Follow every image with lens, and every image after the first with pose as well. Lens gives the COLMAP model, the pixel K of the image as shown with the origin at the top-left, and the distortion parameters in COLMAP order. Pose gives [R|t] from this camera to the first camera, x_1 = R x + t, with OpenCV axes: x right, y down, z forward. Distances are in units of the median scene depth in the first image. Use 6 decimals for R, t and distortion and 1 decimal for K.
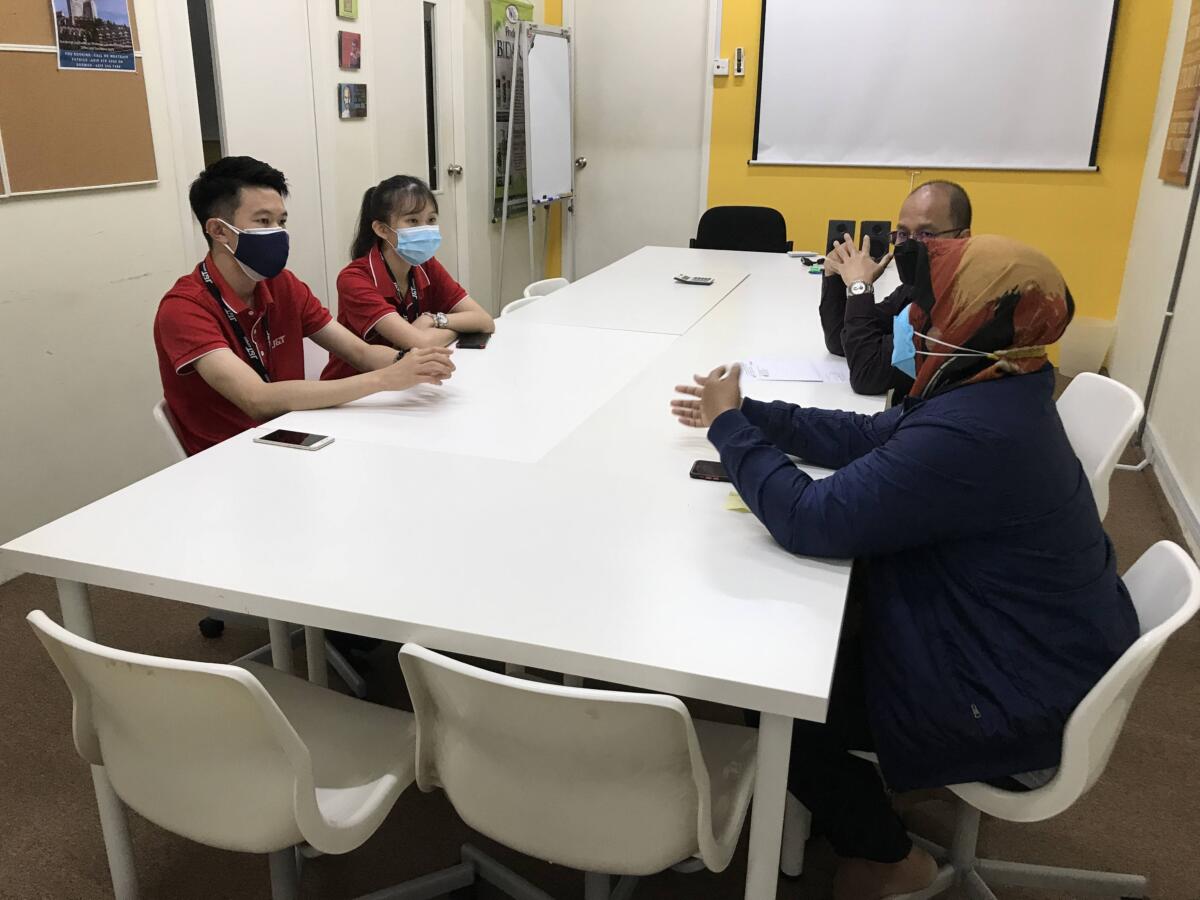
lens RADIAL K [[1015.8, 0, 566.0], [0, 1015.8, 458.6], [0, 0, 1]] dist [0.000208, 0.009118]
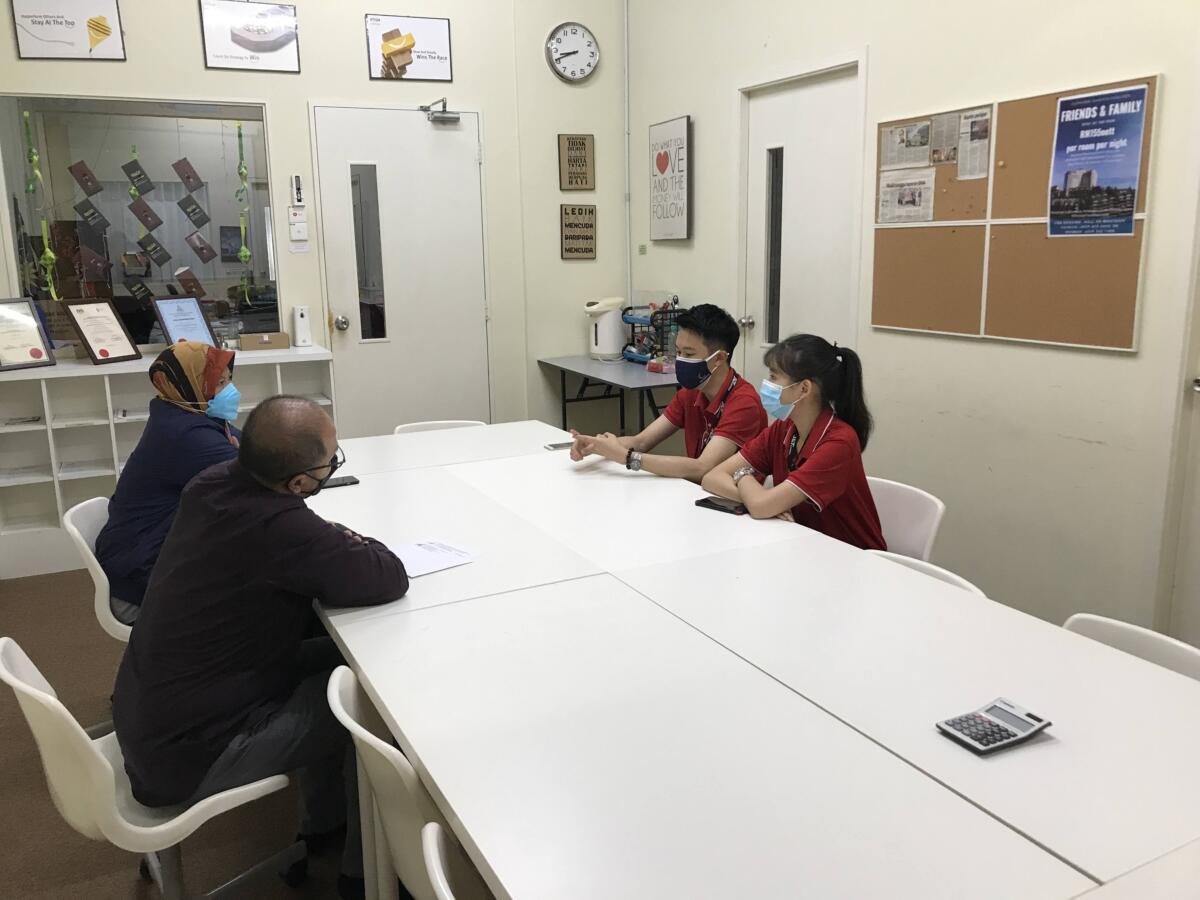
lens RADIAL K [[1015.8, 0, 604.5], [0, 1015.8, 444.5], [0, 0, 1]] dist [0.000208, 0.009118]
pose [[-0.680451, 0.138724, -0.719543, 0.367473], [-0.237768, 0.886996, 0.395858, -0.290262], [0.693147, 0.440447, -0.570574, 0.800696]]
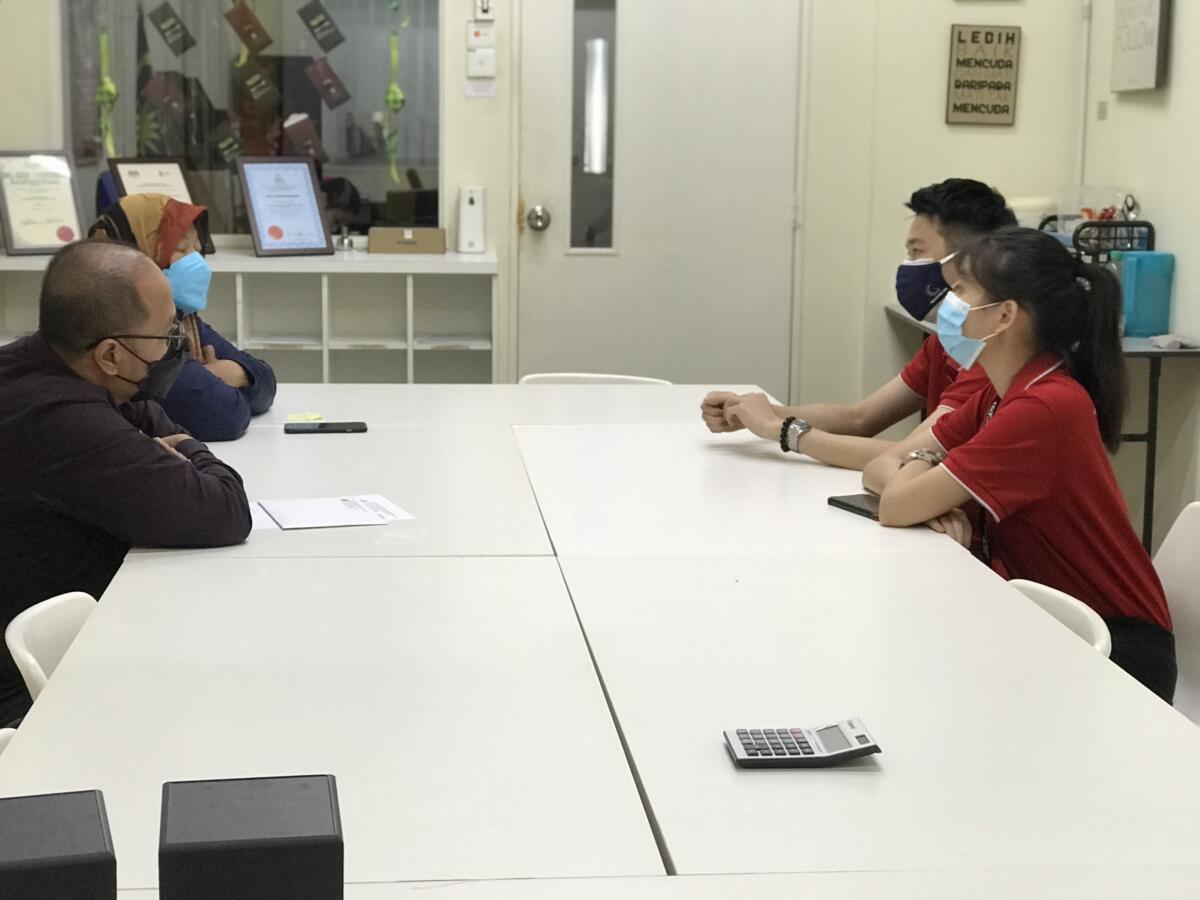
lens RADIAL K [[2050.8, 0, 612.1], [0, 2050.8, 457.0], [0, 0, 1]] dist [0.045816, 0.000000]
pose [[-0.898256, 0.042411, -0.437421, 0.295487], [-0.171283, 0.882838, 0.437332, -0.346492], [0.404720, 0.467759, -0.785750, 1.022154]]
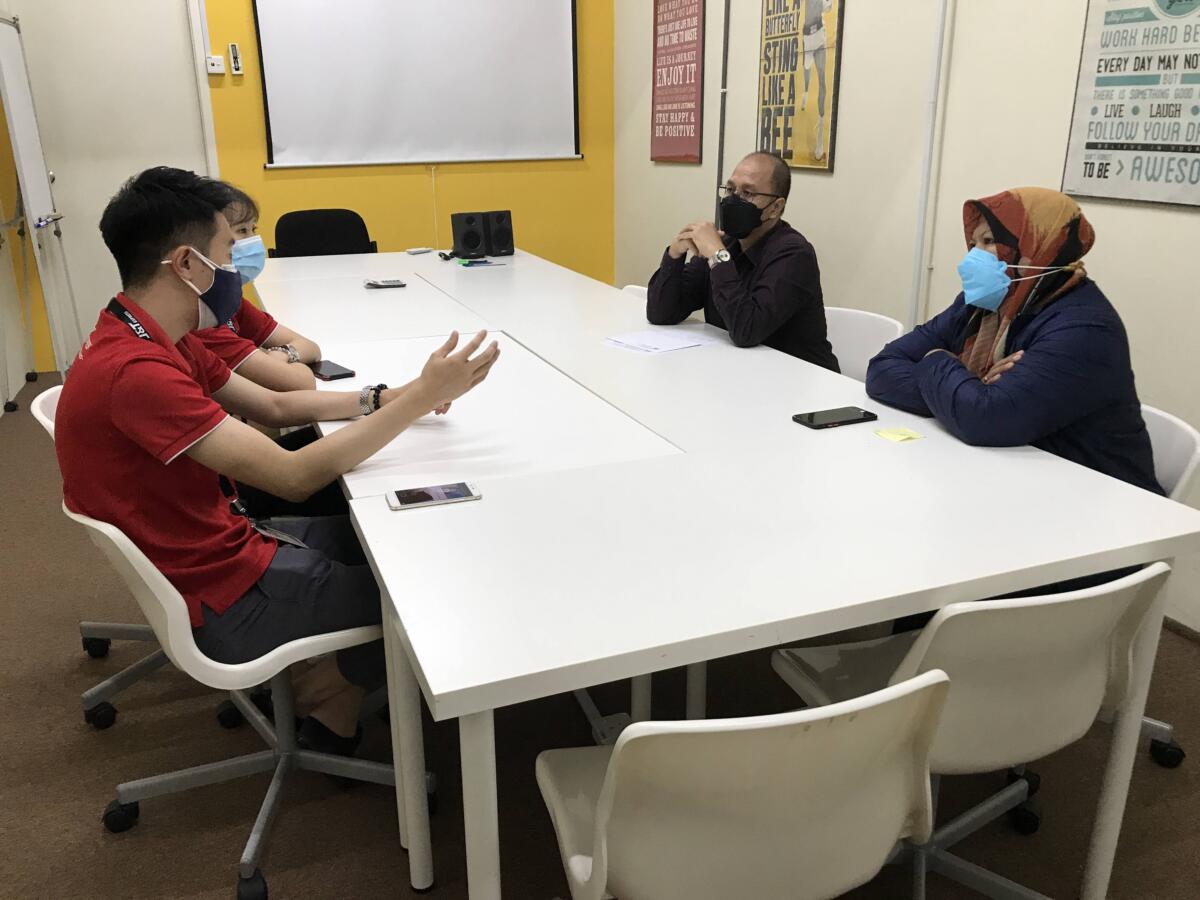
lens RADIAL K [[1015.8, 0, 607.0], [0, 1015.8, 454.9], [0, 0, 1]] dist [0.000208, 0.009118]
pose [[0.742803, -0.227232, 0.629770, -0.270596], [0.233427, 0.969517, 0.074496, -0.032115], [-0.627500, 0.091670, 0.773201, 0.109213]]
